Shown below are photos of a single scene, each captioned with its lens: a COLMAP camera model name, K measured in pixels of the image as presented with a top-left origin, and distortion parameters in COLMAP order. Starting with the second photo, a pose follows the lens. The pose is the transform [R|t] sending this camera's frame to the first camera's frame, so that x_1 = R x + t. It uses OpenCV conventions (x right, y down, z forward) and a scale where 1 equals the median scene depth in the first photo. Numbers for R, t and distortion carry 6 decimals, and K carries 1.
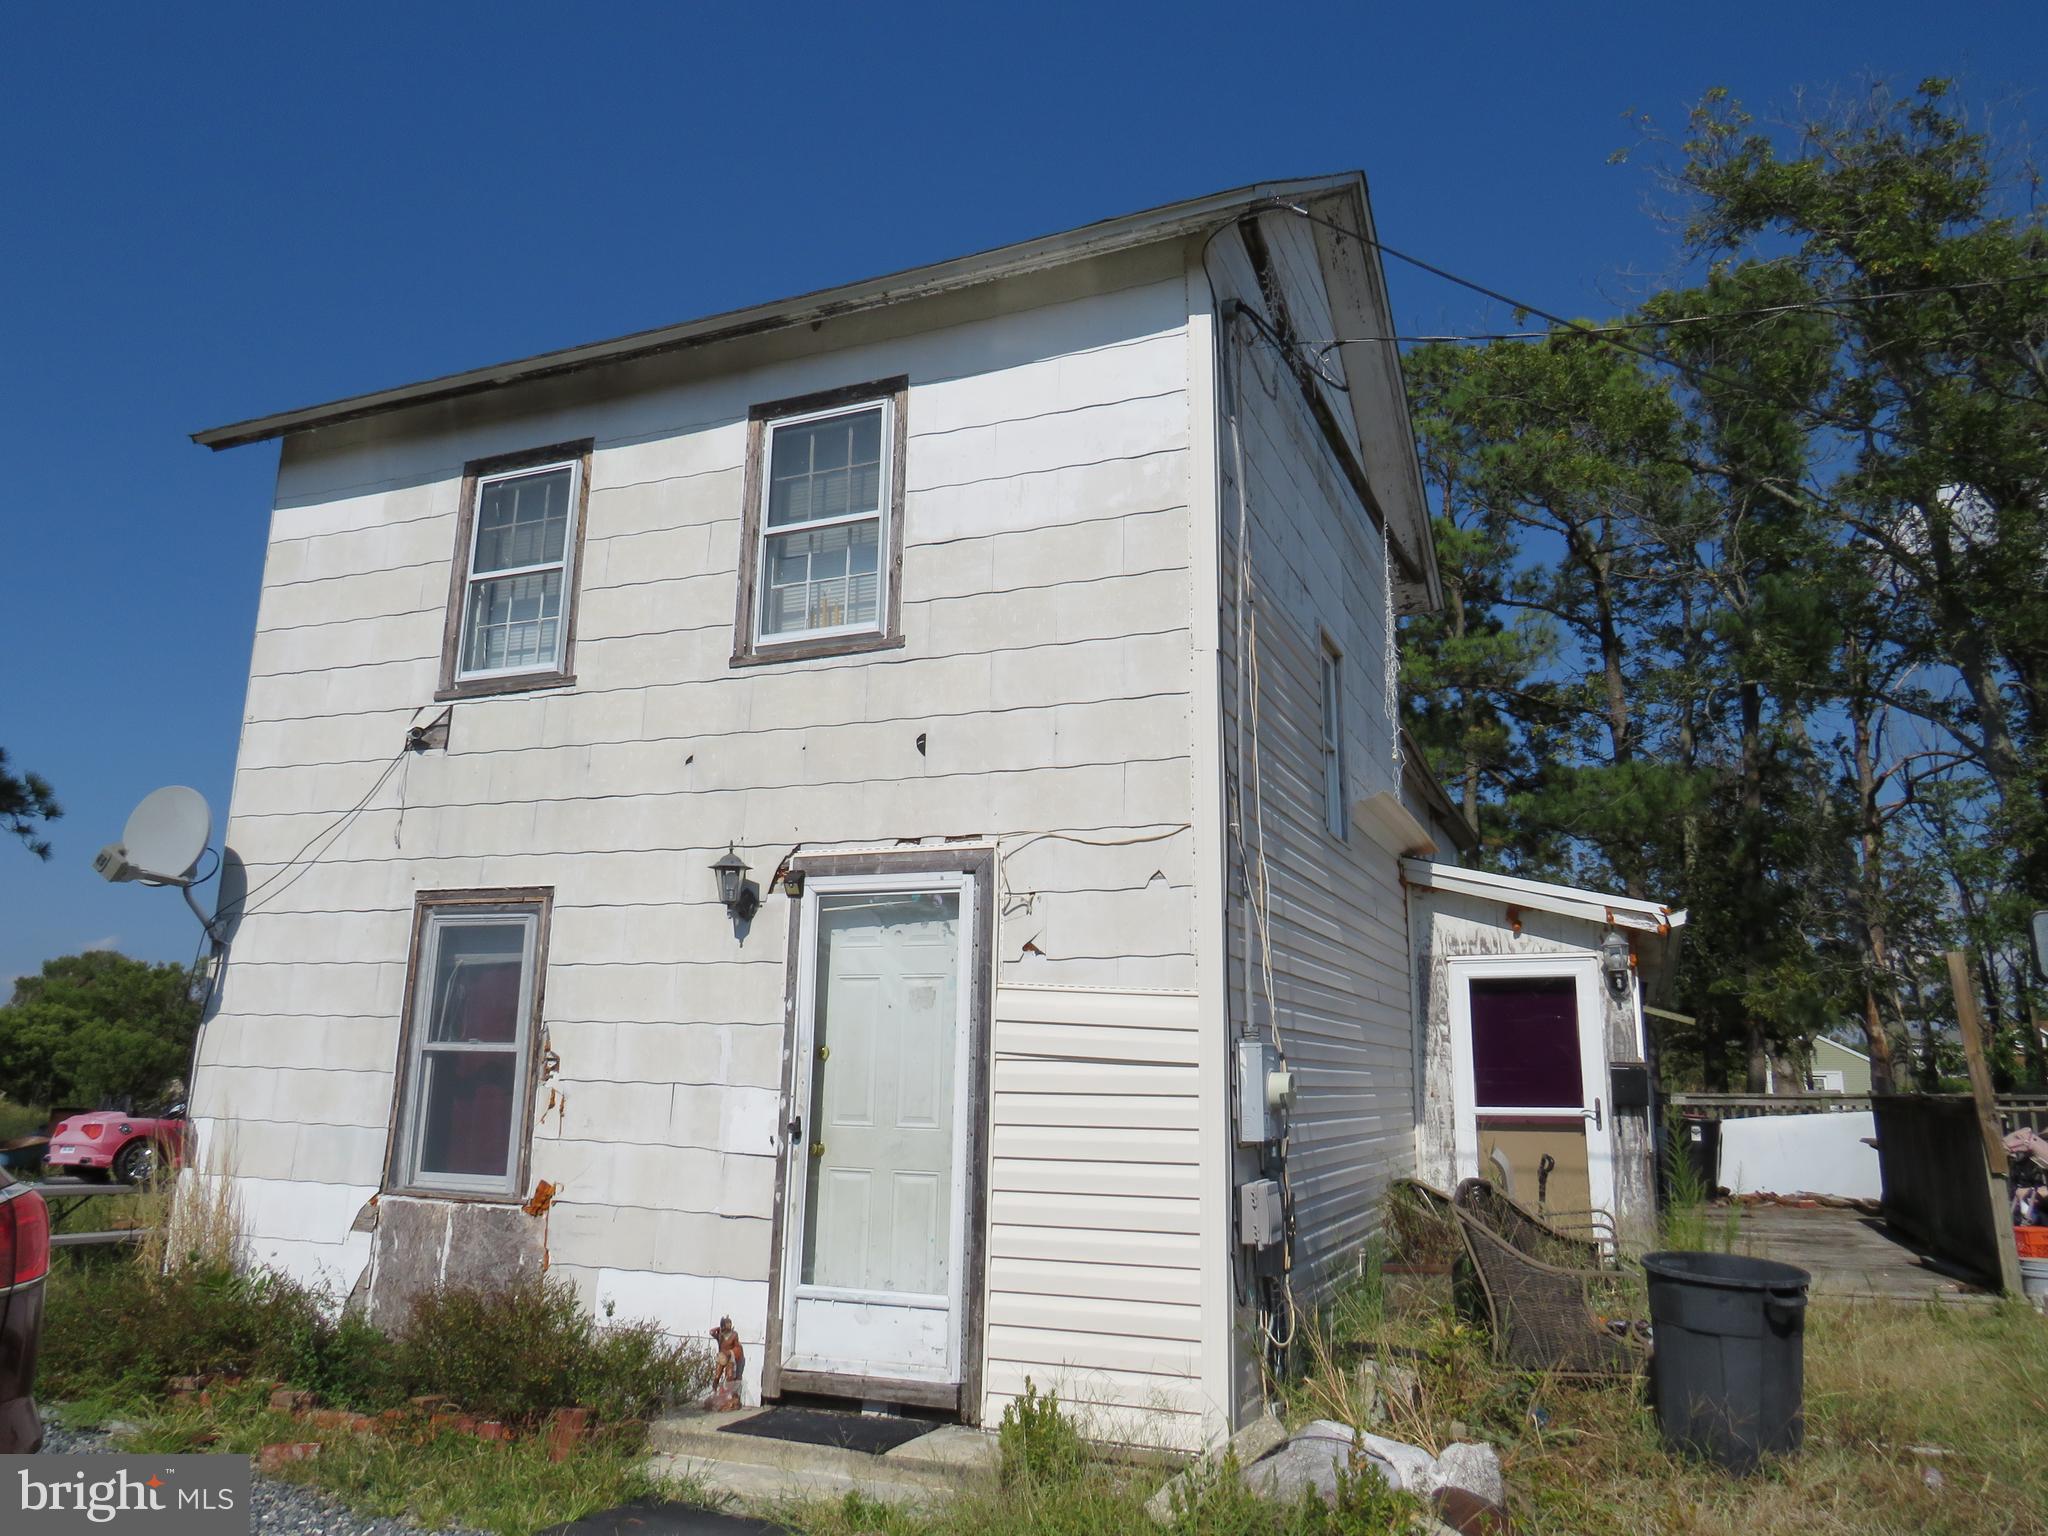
lens RADIAL K [[1451.0, 0, 1038.6], [0, 1451.0, 755.9], [0, 0, 1]] dist [-0.033559, 0.006418]
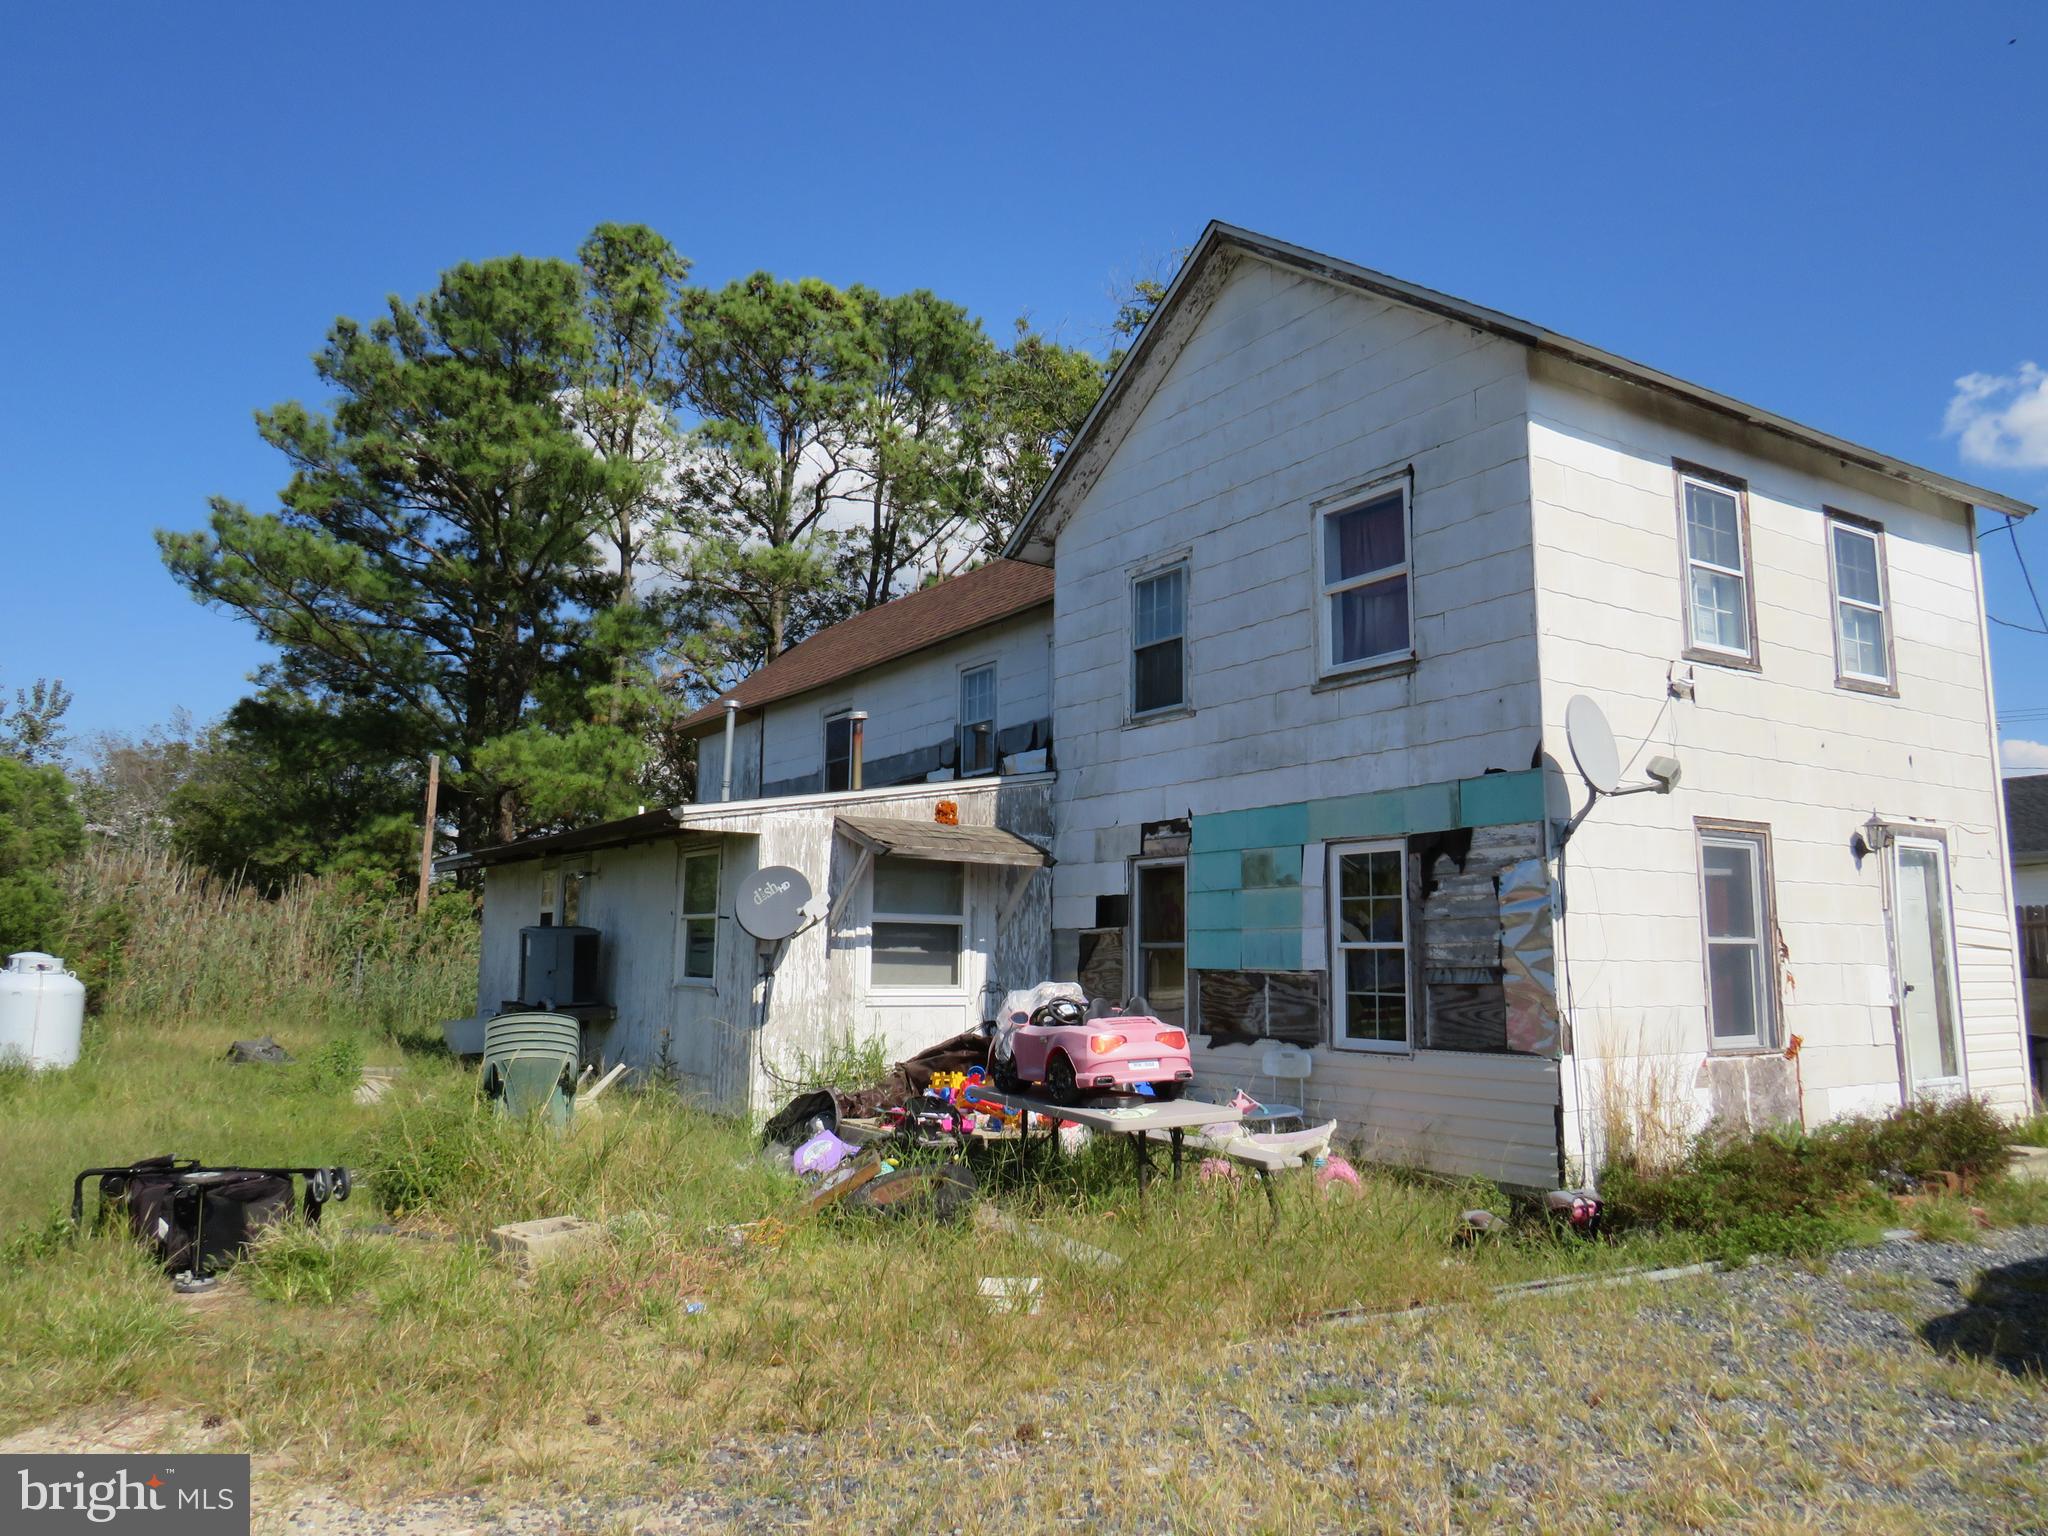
lens RADIAL K [[1451.0, 0, 1027.4], [0, 1451.0, 764.7], [0, 0, 1]] dist [-0.033559, 0.006418]
pose [[0.564700, 0.090638, 0.820304, -1.810915], [-0.172795, 0.984906, 0.010127, 0.139945], [-0.807004, -0.147463, 0.571838, 0.781300]]
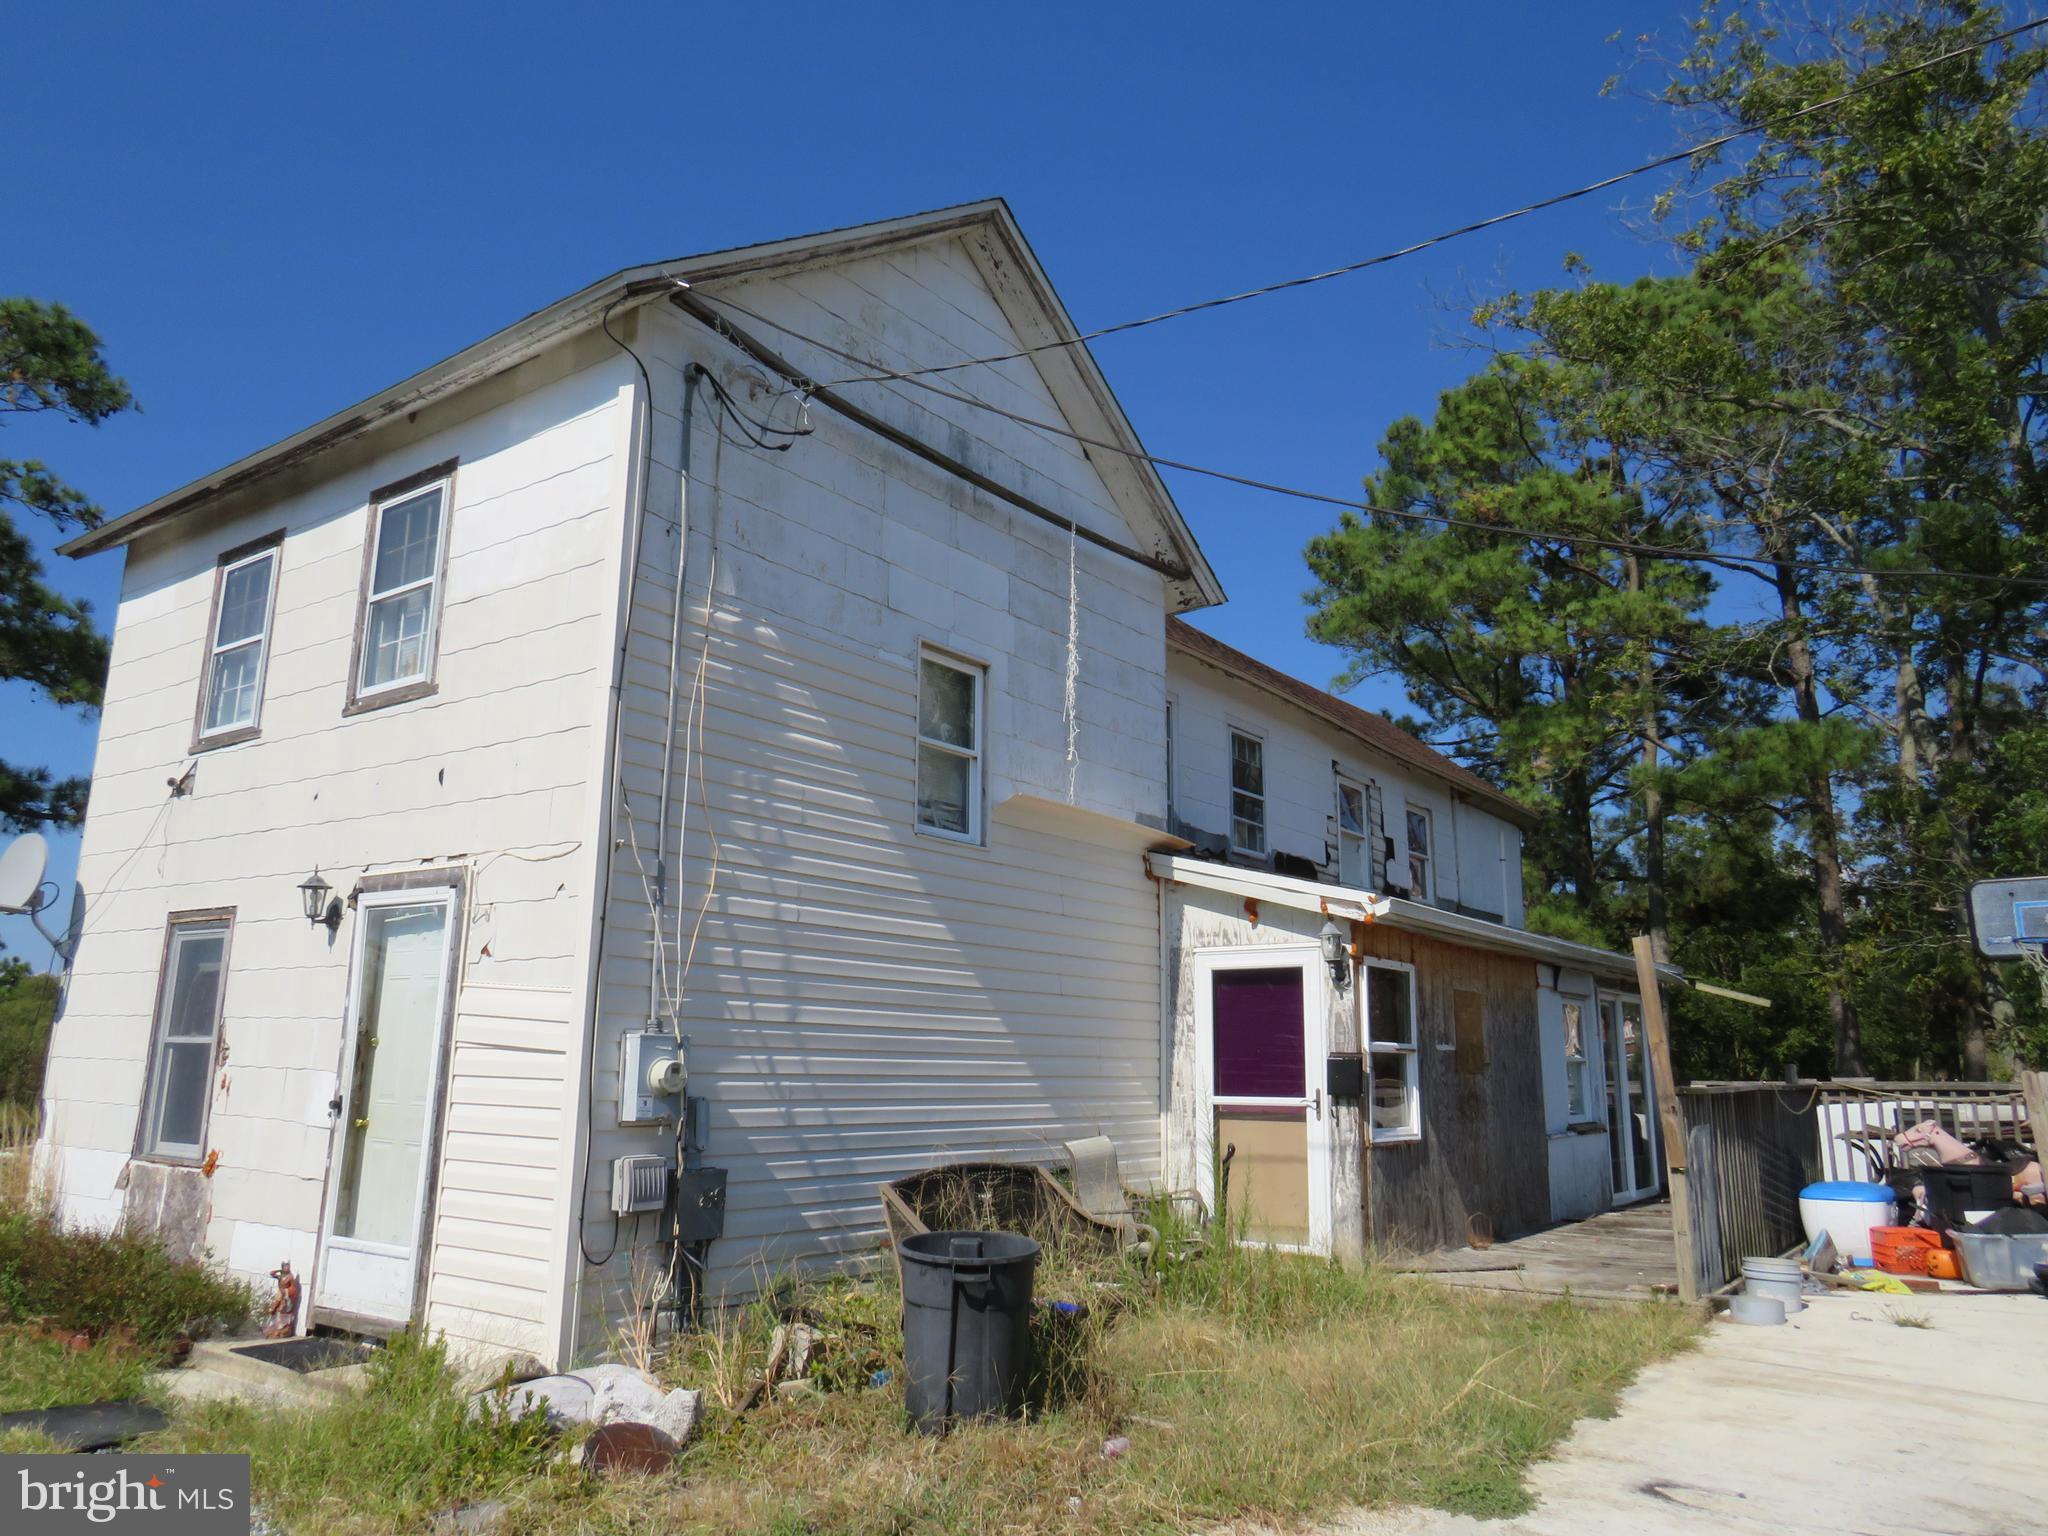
lens RADIAL K [[1451.0, 0, 1039.2], [0, 1451.0, 756.1], [0, 0, 1]] dist [-0.033559, 0.006418]
pose [[0.974963, -0.048195, -0.217083, 0.571119], [0.049041, 0.998796, -0.001492, 0.000020], [0.216893, -0.009191, 0.976152, -0.023150]]
